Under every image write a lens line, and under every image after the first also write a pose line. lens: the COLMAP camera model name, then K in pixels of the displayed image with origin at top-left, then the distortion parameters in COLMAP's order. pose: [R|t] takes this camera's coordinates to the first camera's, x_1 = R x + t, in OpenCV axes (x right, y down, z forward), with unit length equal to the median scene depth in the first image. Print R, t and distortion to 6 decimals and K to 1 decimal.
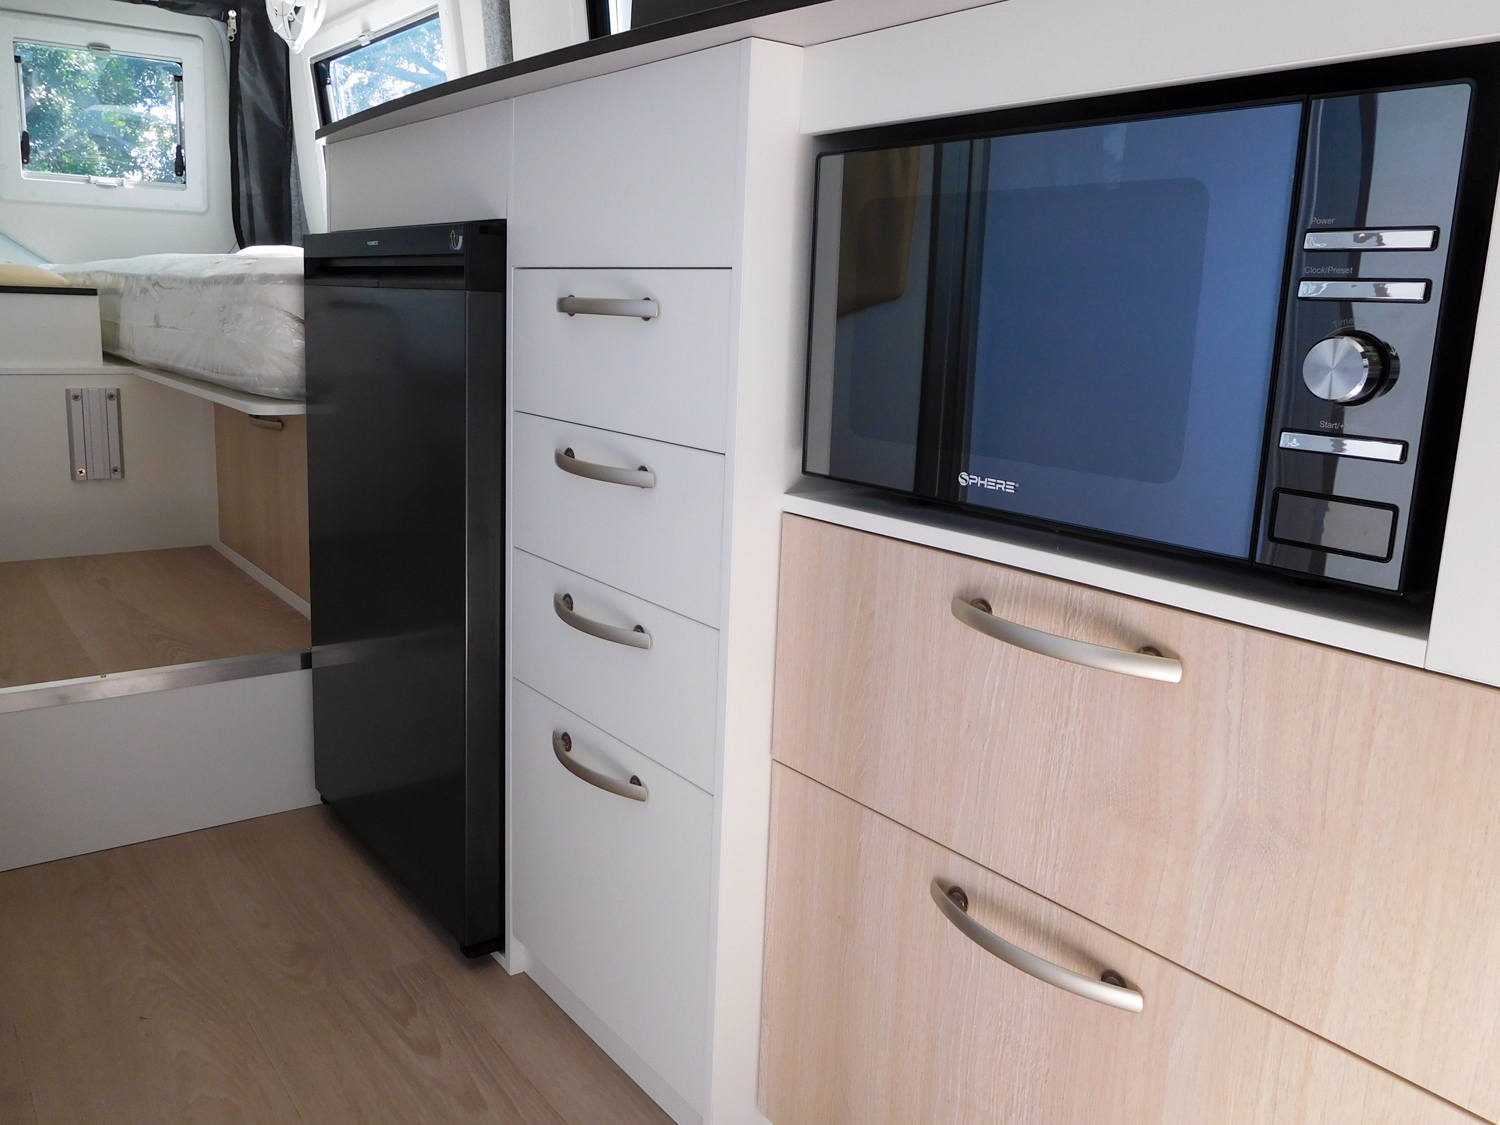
lens RADIAL K [[1189.6, 0, 705.5], [0, 1189.6, 549.5], [0, 0, 1]] dist [-0.012984, 0.002845]
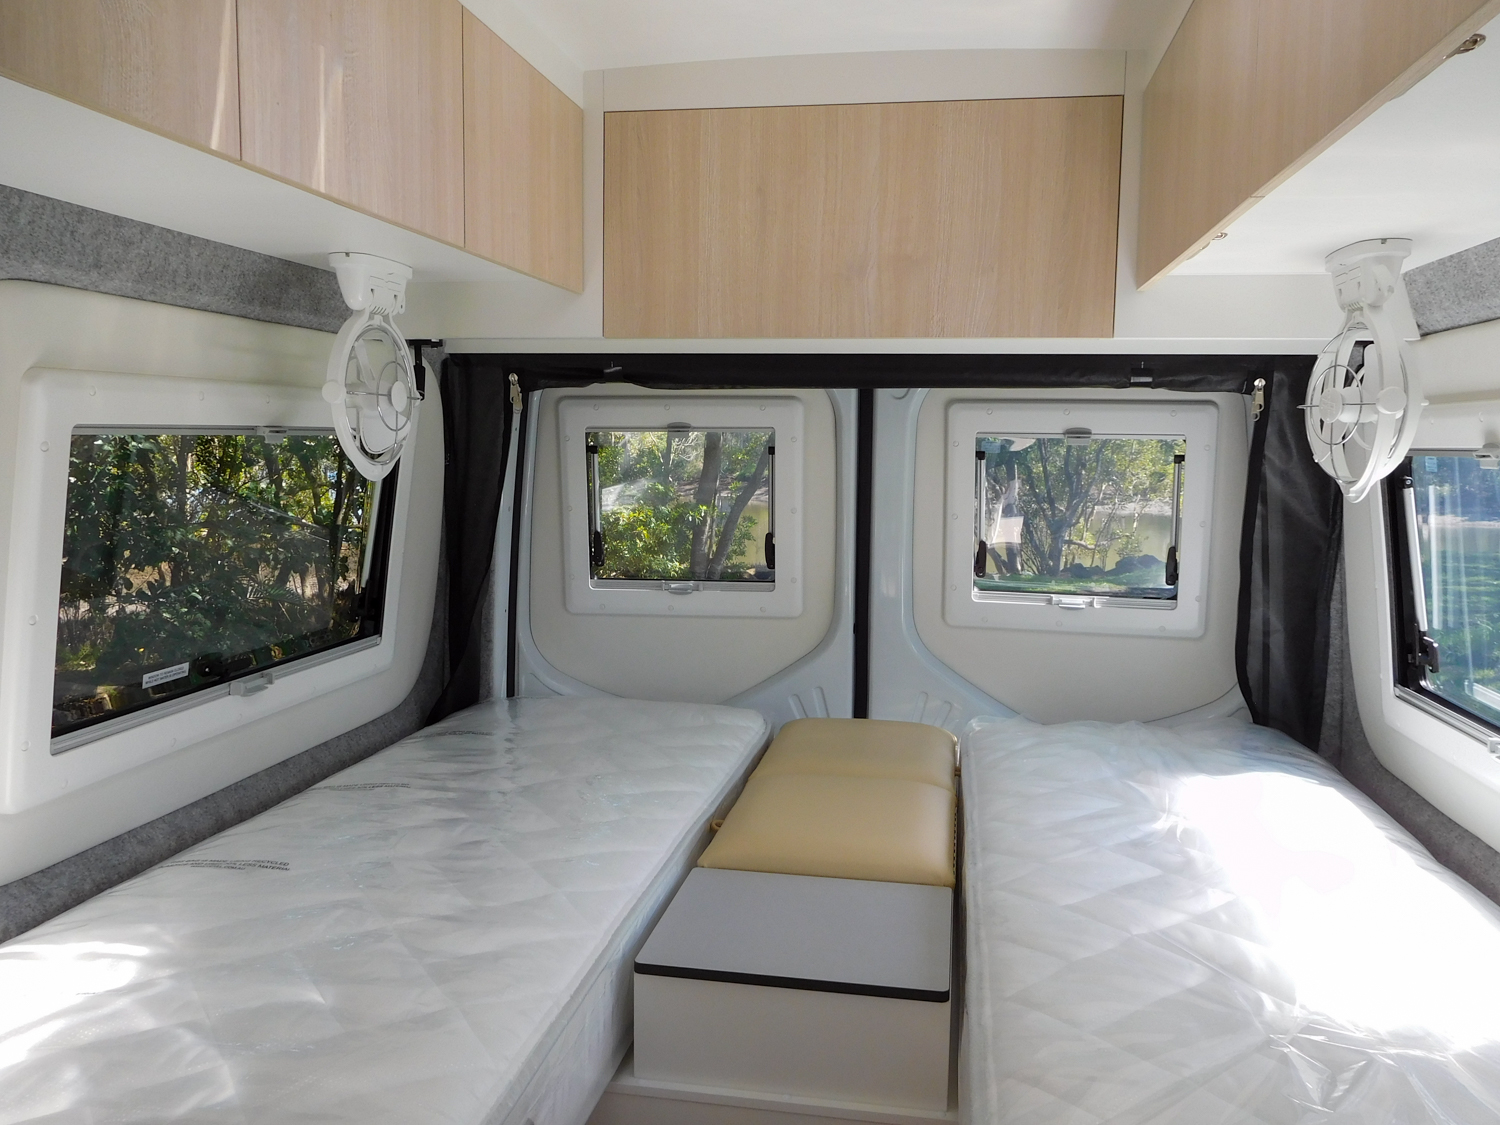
lens RADIAL K [[1175.5, 0, 750.0], [0, 1175.5, 562.5], [0, 0, 1]] dist [-0.012062, -0.000510]
pose [[0.696287, 0.043525, -0.716443, -0.120760], [-0.125193, 0.990224, -0.061513, -0.273638], [0.706761, 0.132524, 0.694929, 0.349035]]
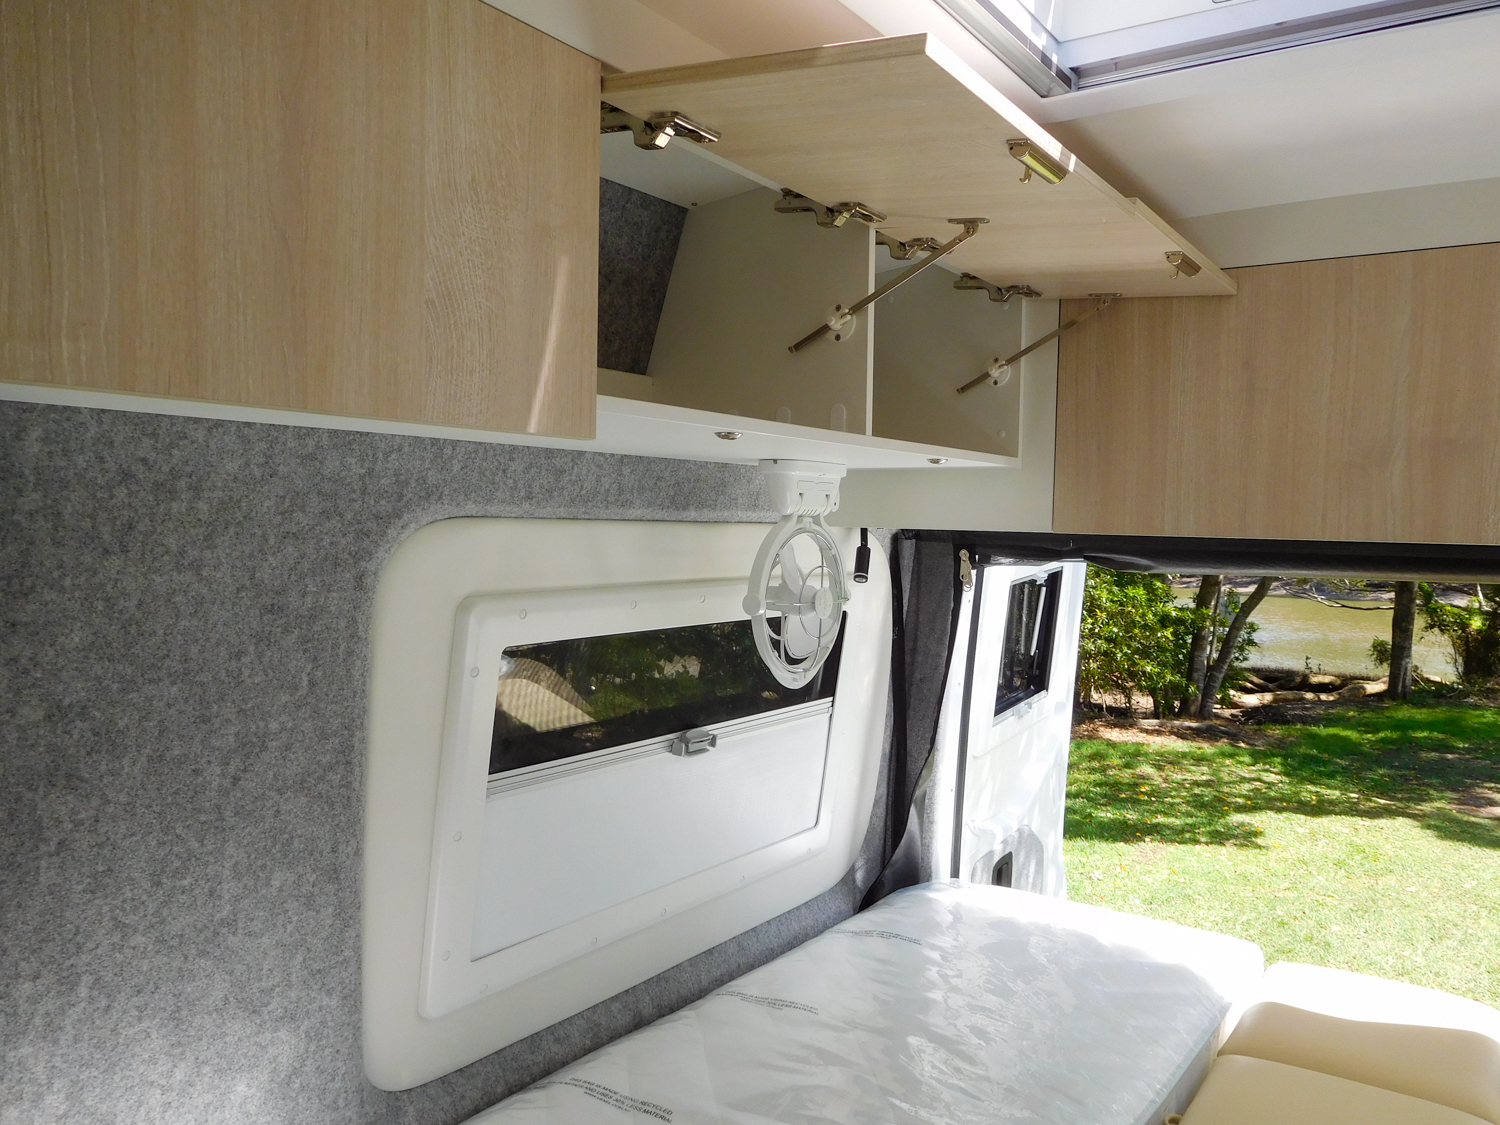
lens RADIAL K [[1121.2, 0, 750.0], [0, 1121.2, 562.5], [0, 0, 1]] dist [-0.015291, 0.002839]
pose [[0.334699, 0.003067, -0.942320, -0.174634], [-0.191035, 0.979451, -0.064665, -0.342691], [0.922758, 0.201660, 0.328407, 0.407072]]
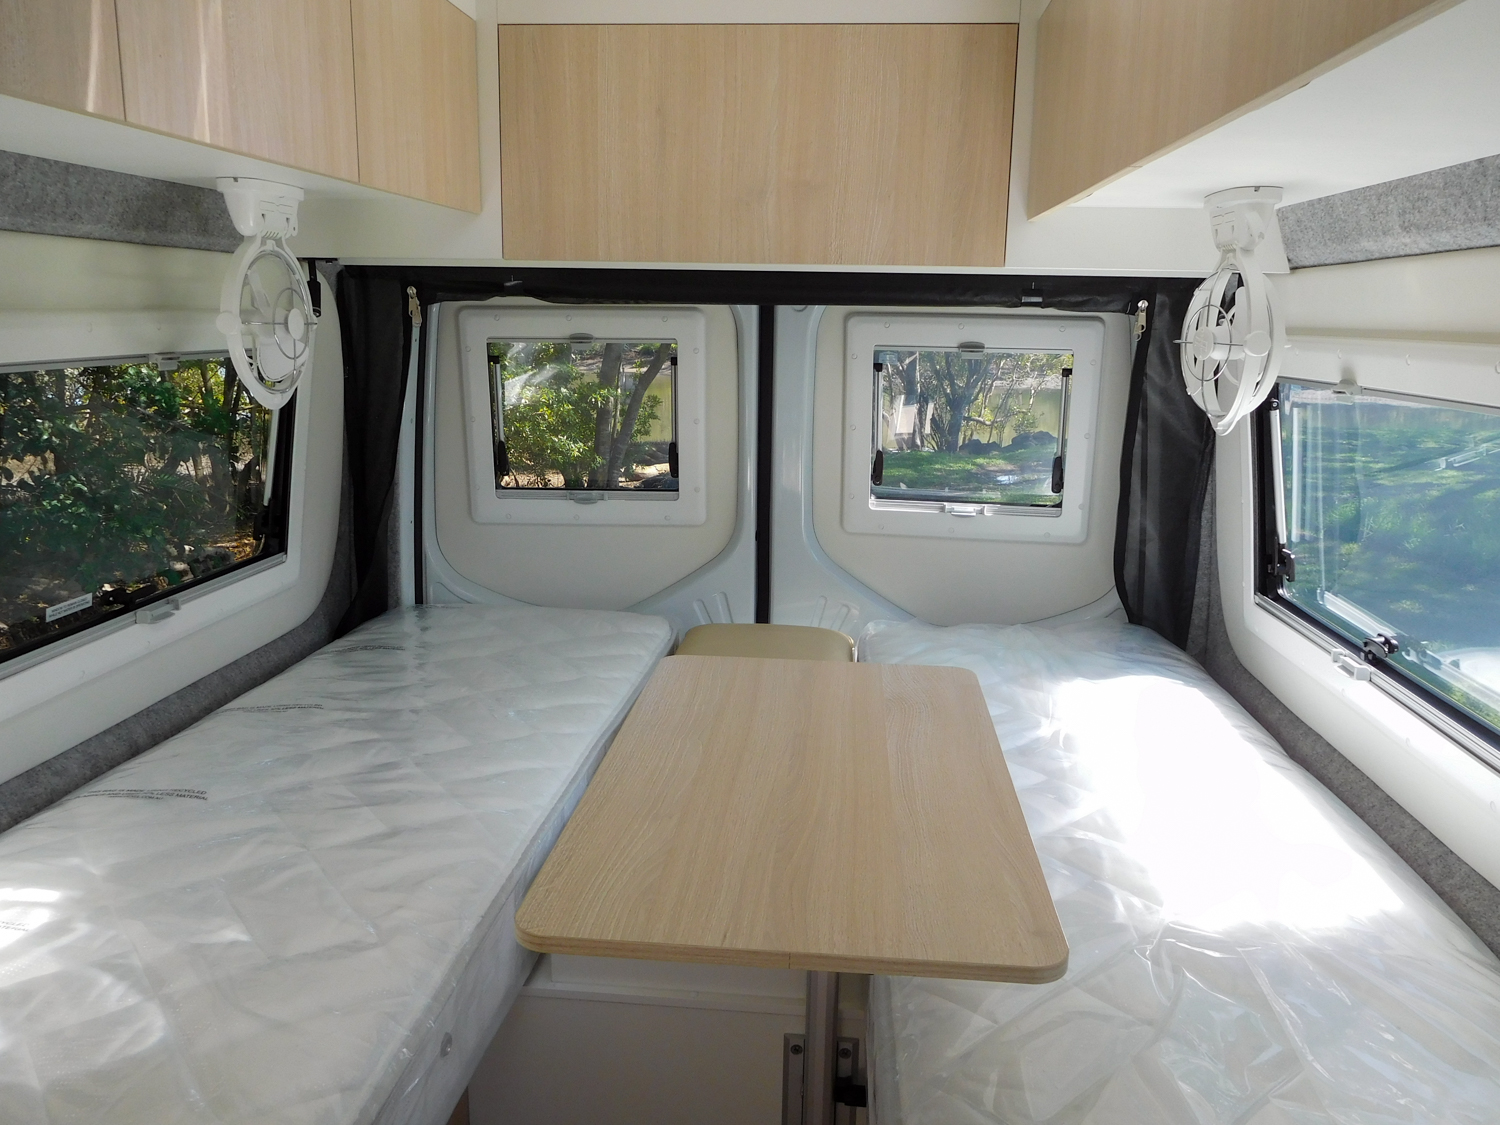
lens RADIAL K [[1164.5, 0, 750.0], [0, 1164.5, 562.5], [0, 0, 1]] dist [-0.014271, 0.001719]
pose [[0.752201, 0.111050, -0.649509, -0.112497], [-0.115628, 0.992647, 0.035809, -0.297685], [0.648710, 0.048166, 0.759510, 0.337852]]
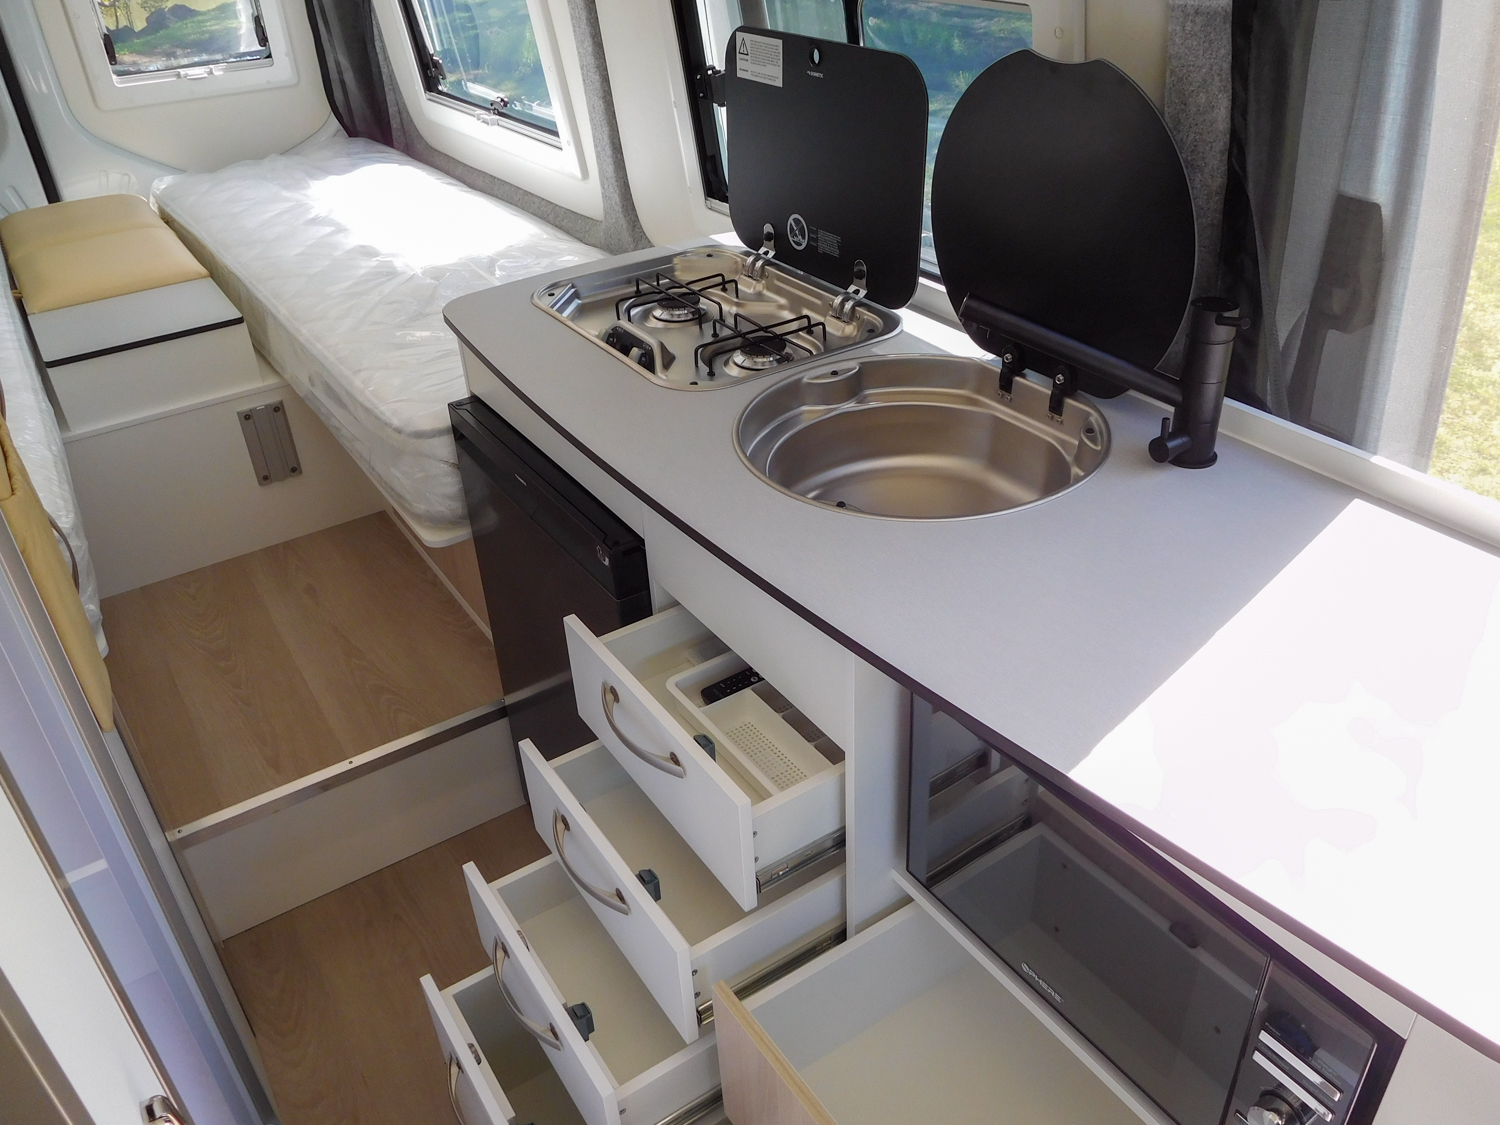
lens RADIAL K [[1175.5, 0, 750.0], [0, 1175.5, 562.5], [0, 0, 1]] dist [-0.012062, -0.000510]
pose [[0.995445, -0.049807, -0.081296, 0.011540], [0.075798, 0.930663, 0.357940, -0.254010], [0.057831, -0.362472, 0.930199, -0.025744]]
